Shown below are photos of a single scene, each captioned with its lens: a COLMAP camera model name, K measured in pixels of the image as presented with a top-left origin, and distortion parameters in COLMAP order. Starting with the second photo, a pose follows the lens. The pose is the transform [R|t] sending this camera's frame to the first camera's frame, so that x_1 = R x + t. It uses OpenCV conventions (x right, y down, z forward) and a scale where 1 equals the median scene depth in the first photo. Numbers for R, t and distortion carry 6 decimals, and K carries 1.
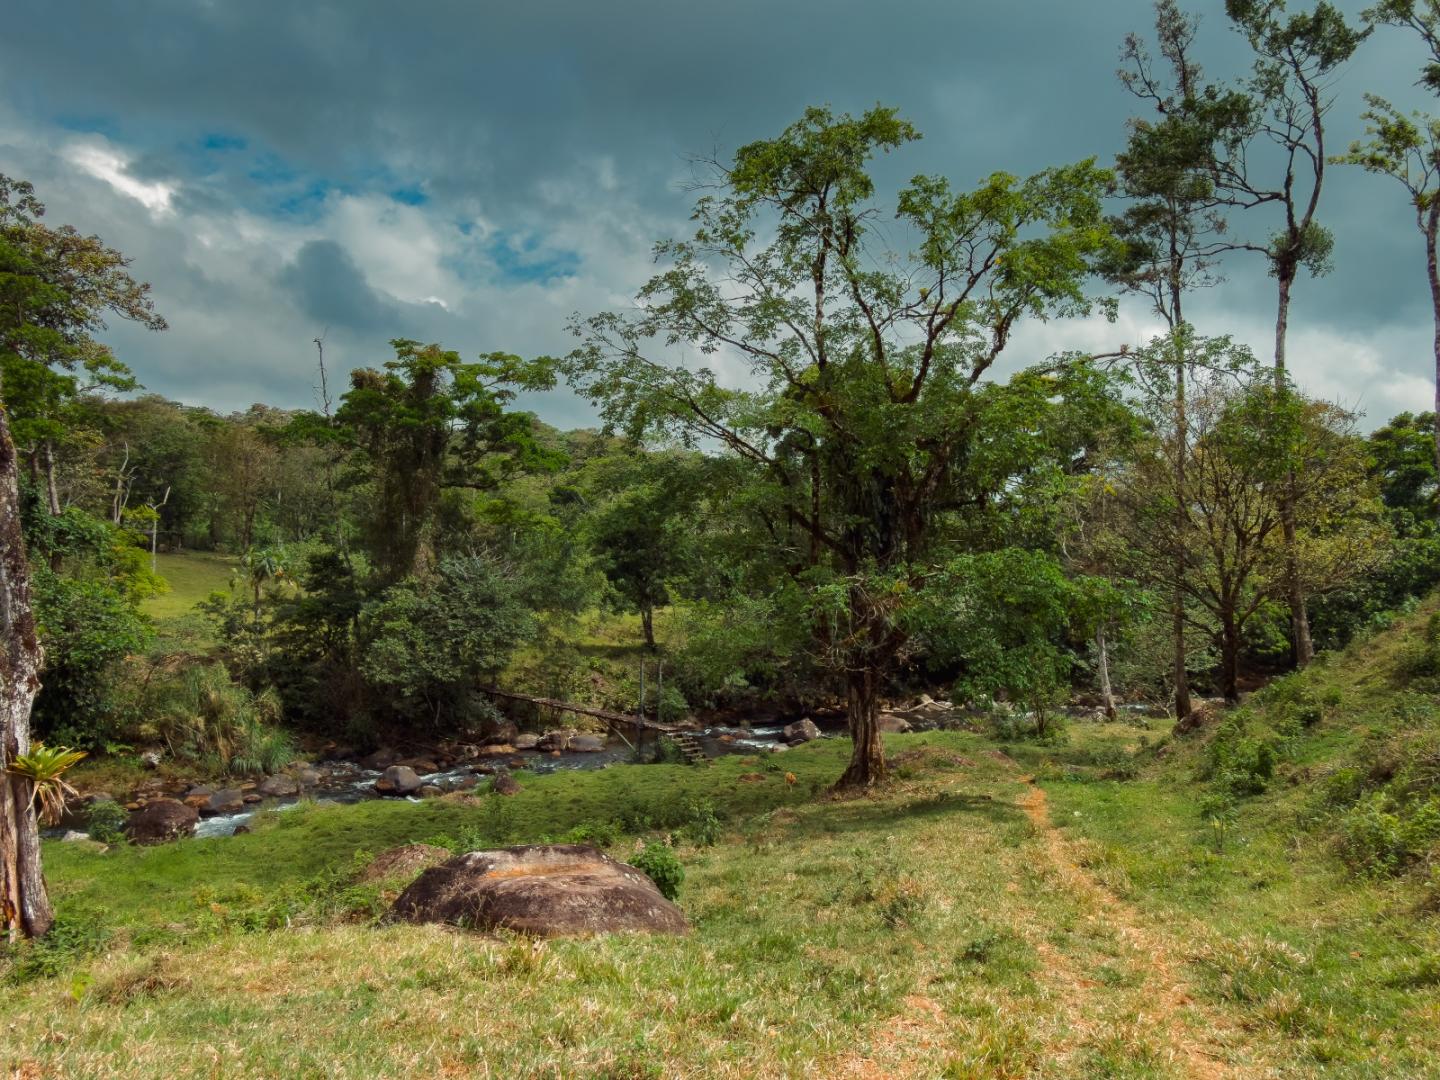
lens RADIAL K [[969.5, 0, 720.0], [0, 969.5, 532.1], [0, 0, 1]] dist [-0.001836, -0.004076]
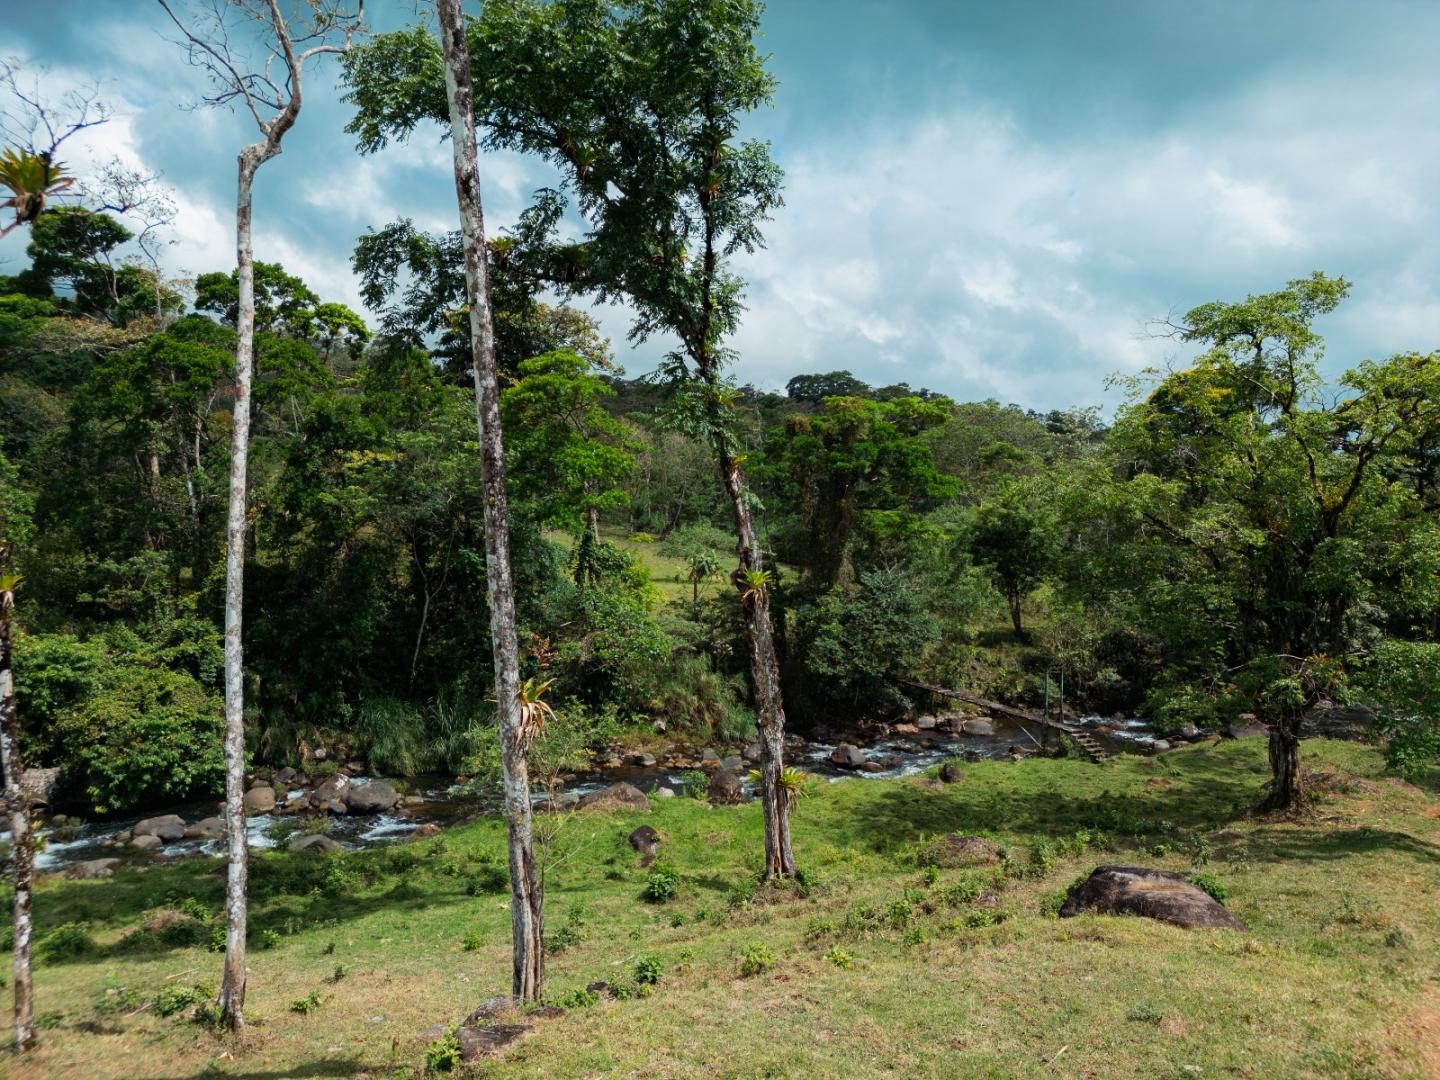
lens RADIAL K [[1005.2, 0, 712.1], [0, 1005.2, 491.9], [0, 0, 1]] dist [0.098970, -0.101367]
pose [[0.960846, -0.000168, -0.277084, -0.118343], [0.010307, 0.999329, 0.035136, -0.123182], [0.276892, -0.036616, 0.960203, -0.278112]]
